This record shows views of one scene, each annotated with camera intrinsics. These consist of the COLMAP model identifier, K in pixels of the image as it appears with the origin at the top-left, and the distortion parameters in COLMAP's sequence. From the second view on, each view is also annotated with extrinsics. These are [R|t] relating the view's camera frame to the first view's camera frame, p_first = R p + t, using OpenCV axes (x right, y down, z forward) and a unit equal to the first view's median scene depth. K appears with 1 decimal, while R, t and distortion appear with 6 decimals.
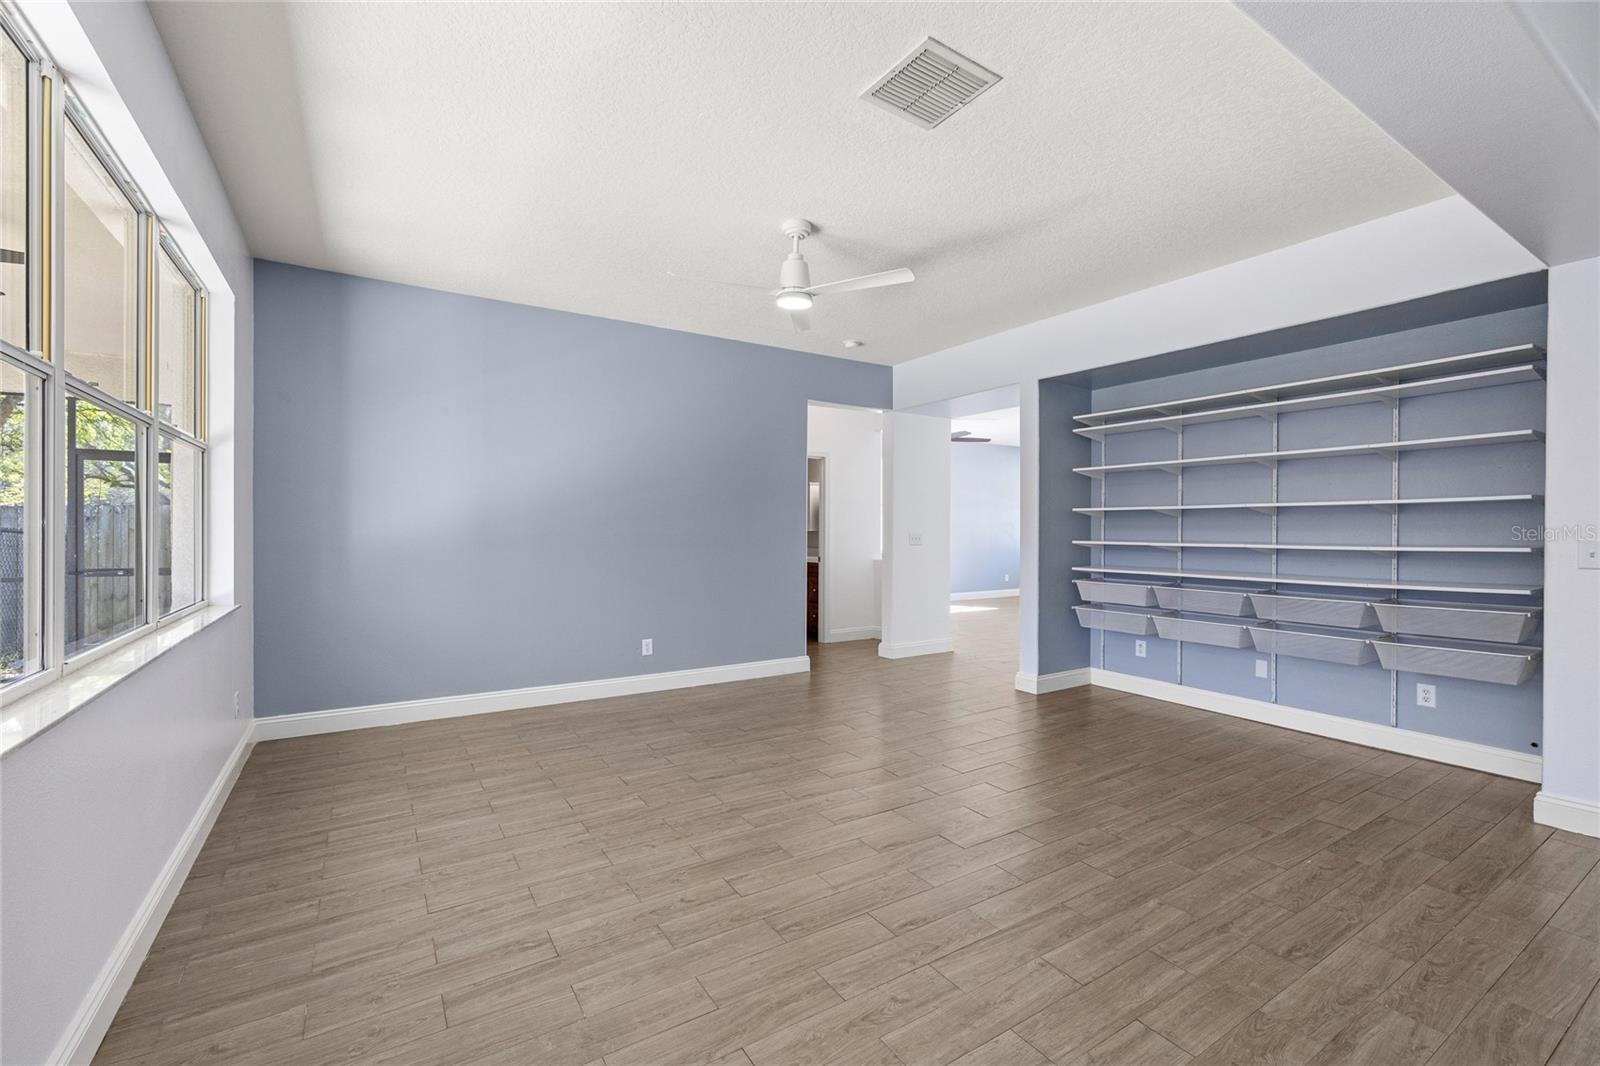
lens RADIAL K [[685.2, 0, 798.4], [0, 685.2, 528.4], [0, 0, 1]] dist [0.005485, 0.000248]
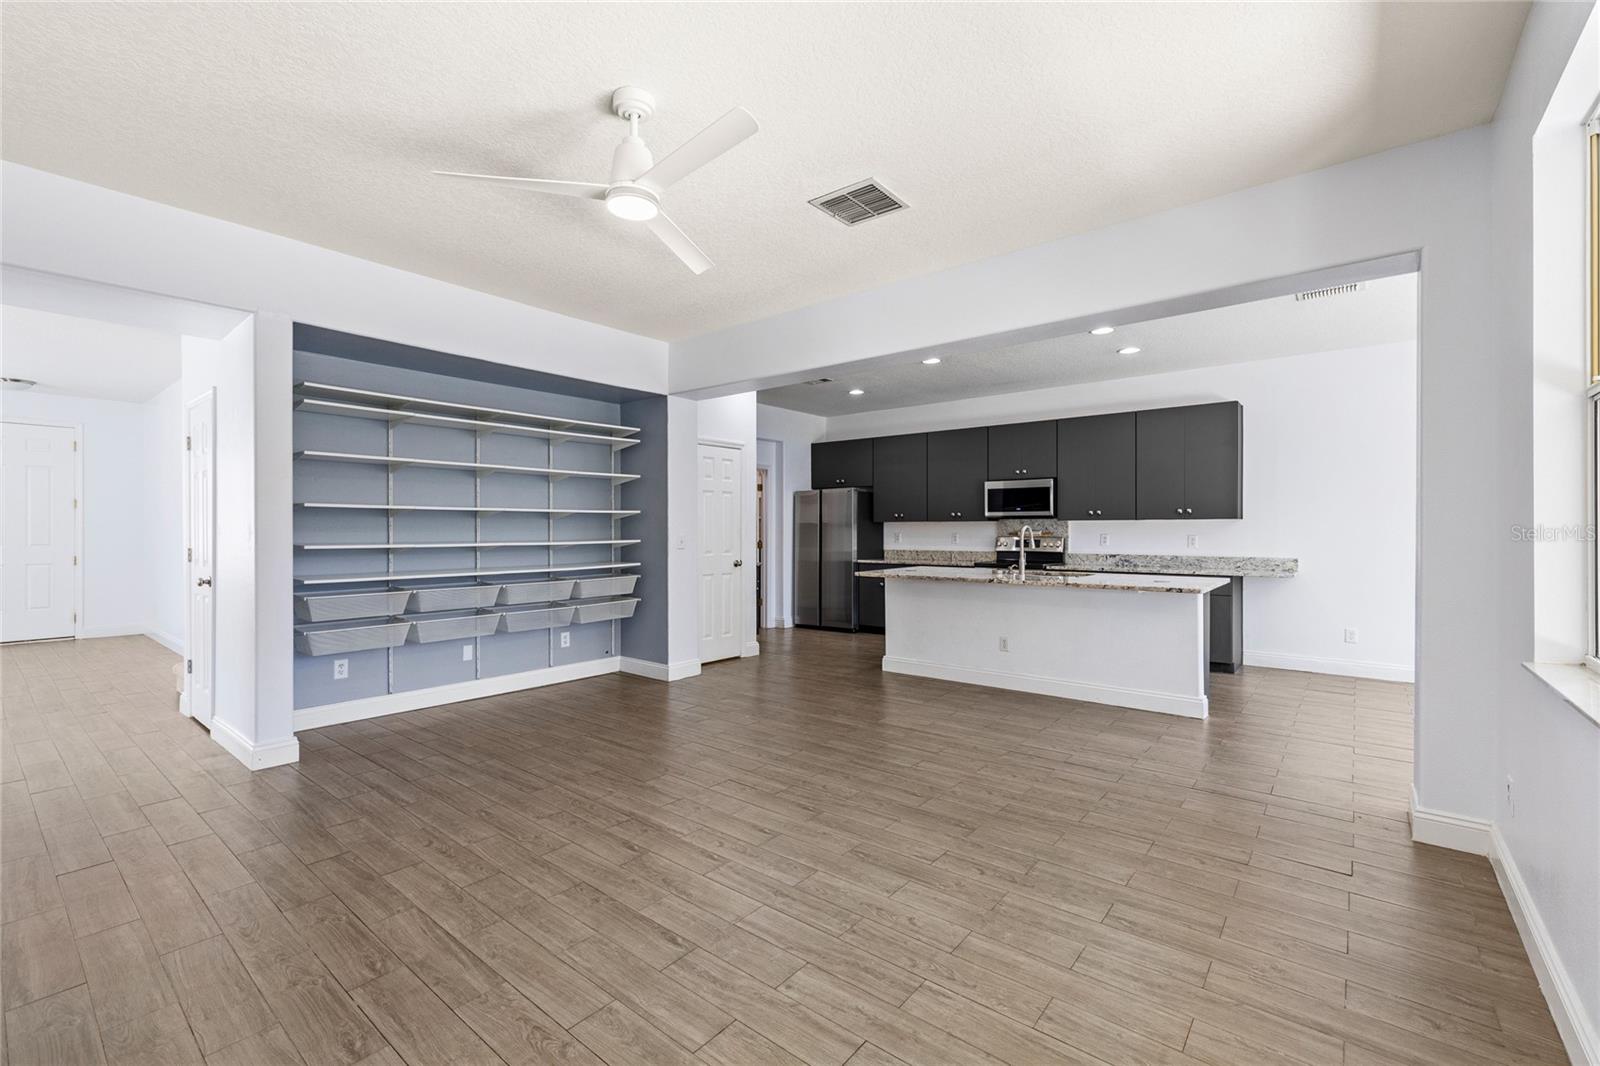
lens RADIAL K [[685.2, 0, 793.8], [0, 685.2, 534.7], [0, 0, 1]] dist [0.005485, 0.000248]
pose [[-0.317292, -0.008419, 0.948290, -0.916976], [-0.001257, 0.999963, 0.008457, -0.002251], [-0.948327, 0.001492, -0.317291, 1.357467]]
